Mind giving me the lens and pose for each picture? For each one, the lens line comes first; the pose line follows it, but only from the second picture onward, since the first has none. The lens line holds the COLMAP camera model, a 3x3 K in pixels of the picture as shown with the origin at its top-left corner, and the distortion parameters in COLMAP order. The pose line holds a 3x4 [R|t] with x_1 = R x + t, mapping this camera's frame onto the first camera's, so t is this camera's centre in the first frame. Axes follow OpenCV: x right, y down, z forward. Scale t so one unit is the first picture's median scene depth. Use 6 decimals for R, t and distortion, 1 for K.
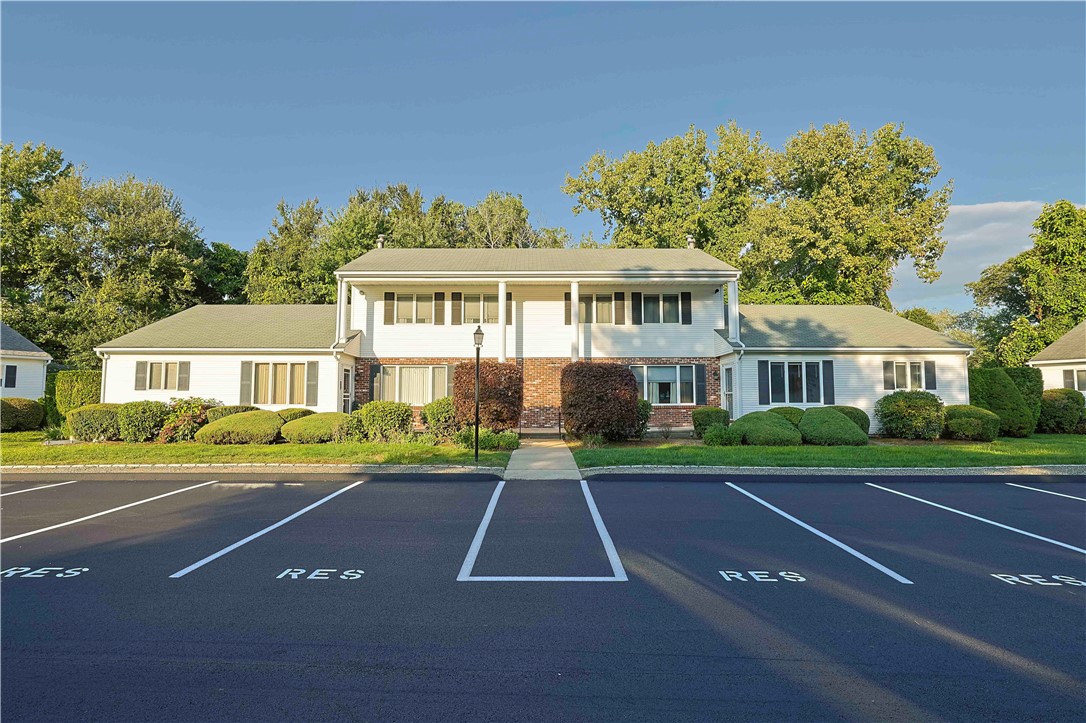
lens RADIAL K [[585.4, 0, 543.0], [0, 585.4, 361.5], [0, 0, 1]] dist [0.001255, 0.000550]
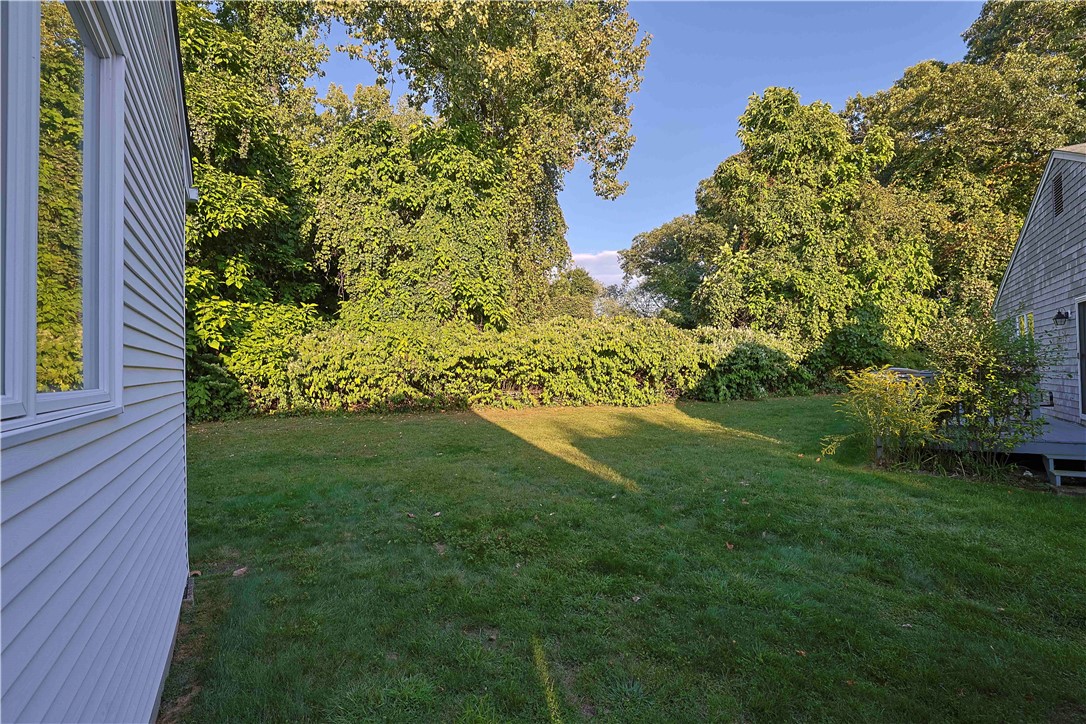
lens RADIAL K [[502.9, 0, 540.7], [0, 502.9, 356.2], [0, 0, 1]] dist [-0.026999, 0.000388]
pose [[0.863406, 0.004133, 0.504494, 0.676883], [-0.022660, 0.999275, 0.030595, 0.075232], [-0.504001, -0.037848, 0.862873, 1.217372]]
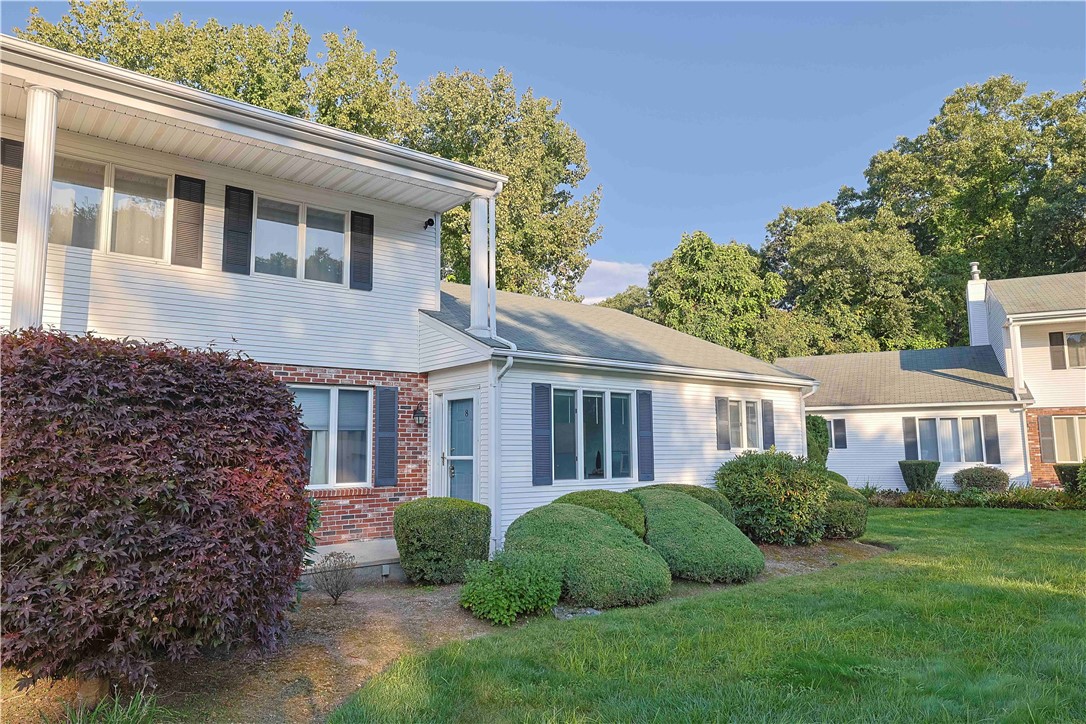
lens RADIAL K [[742.6, 0, 543.0], [0, 742.6, 362.0], [0, 0, 1]] dist [-0.003846, 0.001732]
pose [[0.788301, 0.069824, 0.611315, 0.030189], [-0.036982, 0.997121, -0.066202, 0.017126], [-0.614177, 0.029580, 0.788614, 0.510786]]
